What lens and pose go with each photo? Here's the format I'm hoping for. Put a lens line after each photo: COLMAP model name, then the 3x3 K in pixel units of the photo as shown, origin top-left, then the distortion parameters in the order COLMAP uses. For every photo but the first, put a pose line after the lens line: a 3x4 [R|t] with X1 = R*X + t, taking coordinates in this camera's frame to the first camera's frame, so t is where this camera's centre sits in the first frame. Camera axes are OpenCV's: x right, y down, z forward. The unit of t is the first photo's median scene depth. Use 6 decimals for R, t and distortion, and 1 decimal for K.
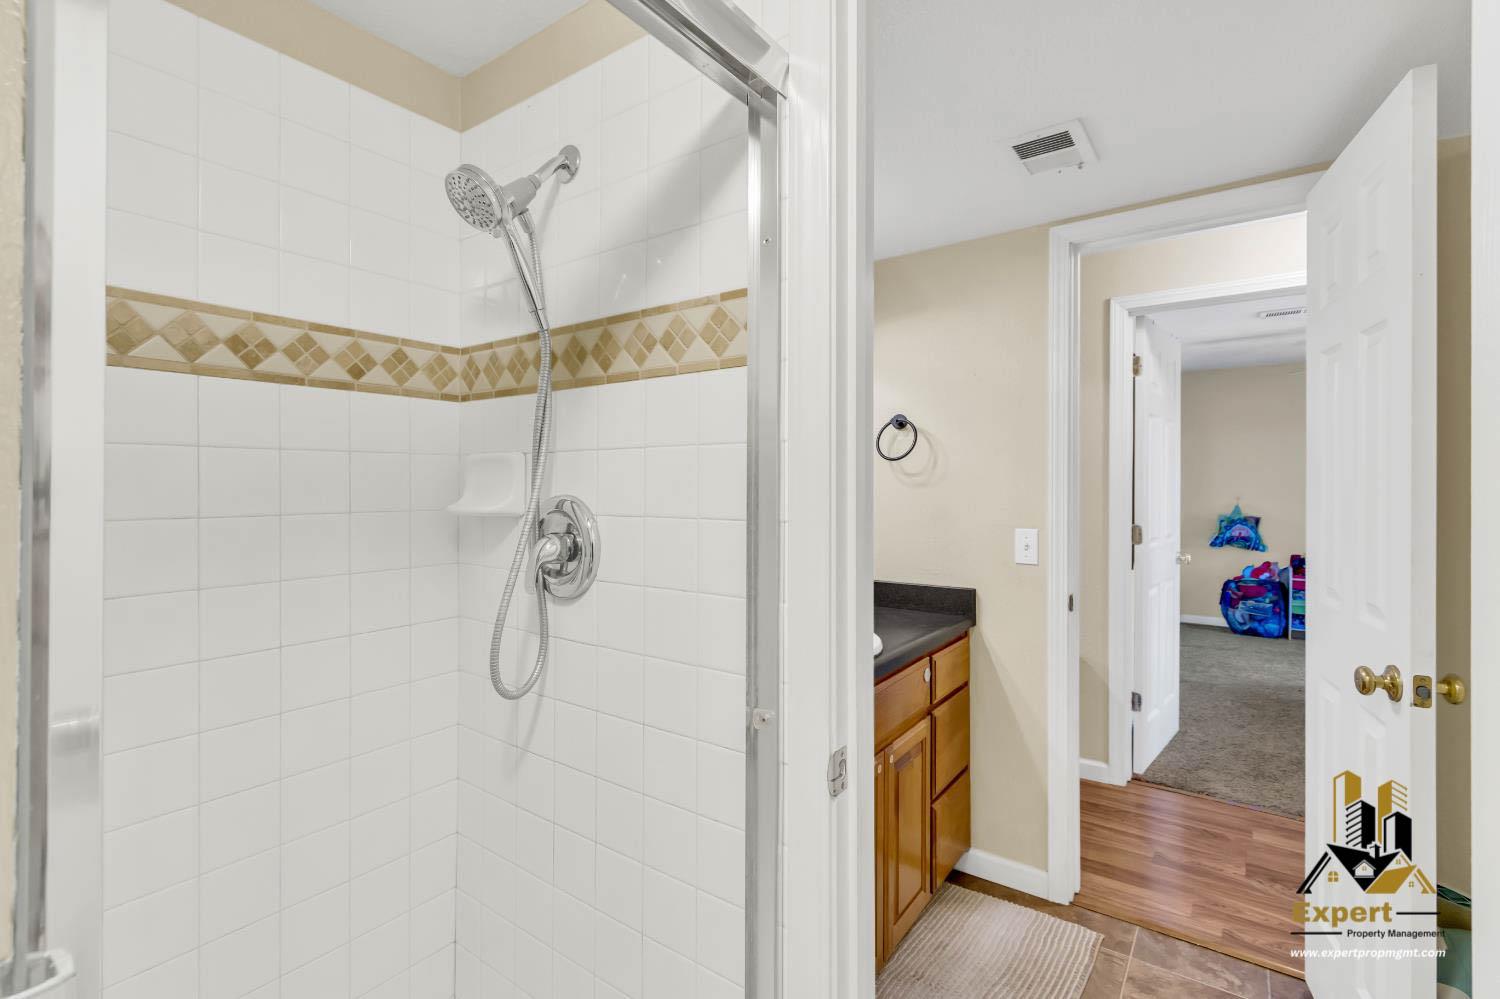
lens RADIAL K [[686.2, 0, 753.2], [0, 686.2, 484.0], [0, 0, 1]] dist [-0.001403, -0.000354]
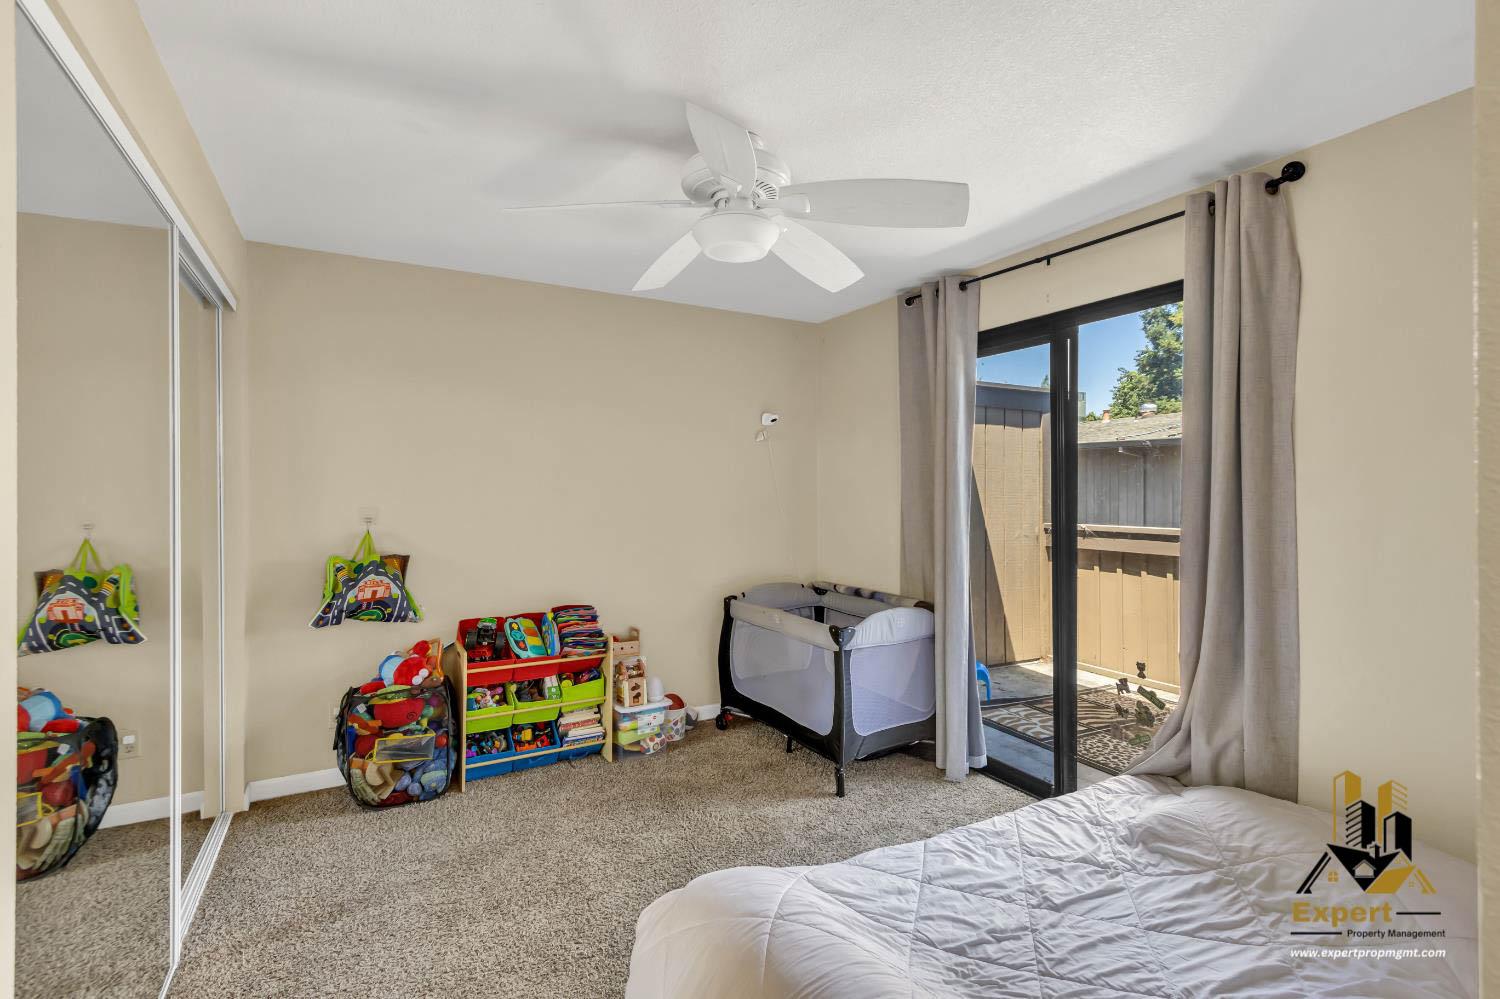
lens RADIAL K [[686.2, 0, 753.3], [0, 686.2, 489.8], [0, 0, 1]] dist [-0.001403, -0.000354]
pose [[0.423946, -0.003527, 0.905681, 0.389398], [0.002000, 0.999994, 0.002959, -0.002916], [-0.905685, 0.000557, 0.423950, 0.558172]]
